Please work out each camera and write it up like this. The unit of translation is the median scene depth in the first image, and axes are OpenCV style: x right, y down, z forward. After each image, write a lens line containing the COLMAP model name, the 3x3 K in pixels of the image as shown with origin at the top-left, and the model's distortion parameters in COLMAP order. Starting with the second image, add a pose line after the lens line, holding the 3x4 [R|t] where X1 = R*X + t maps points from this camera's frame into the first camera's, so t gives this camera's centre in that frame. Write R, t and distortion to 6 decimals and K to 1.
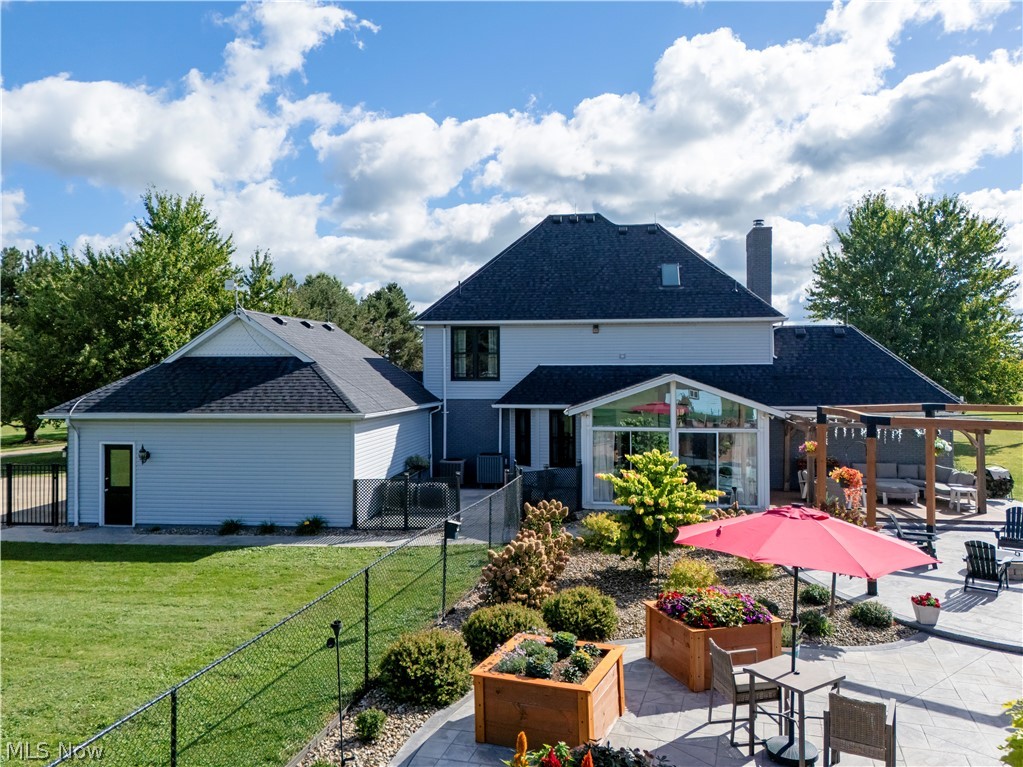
lens RADIAL K [[718.1, 0, 523.7], [0, 718.1, 382.0], [0, 0, 1]] dist [0.118907, -0.133233]
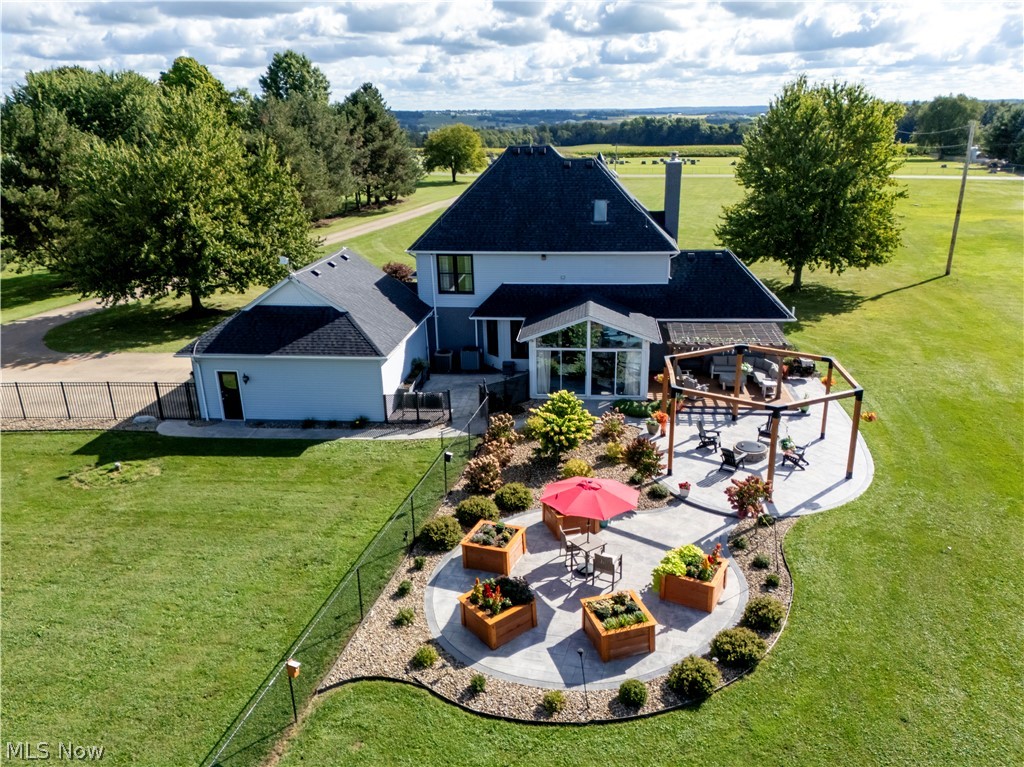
lens RADIAL K [[718.8, 0, 524.2], [0, 718.8, 382.0], [0, 0, 1]] dist [0.118907, -0.133233]
pose [[0.999598, -0.025590, 0.012198, 0.053082], [0.020352, 0.947325, 0.319625, -0.369903], [-0.019735, -0.319249, 0.947465, -0.471257]]
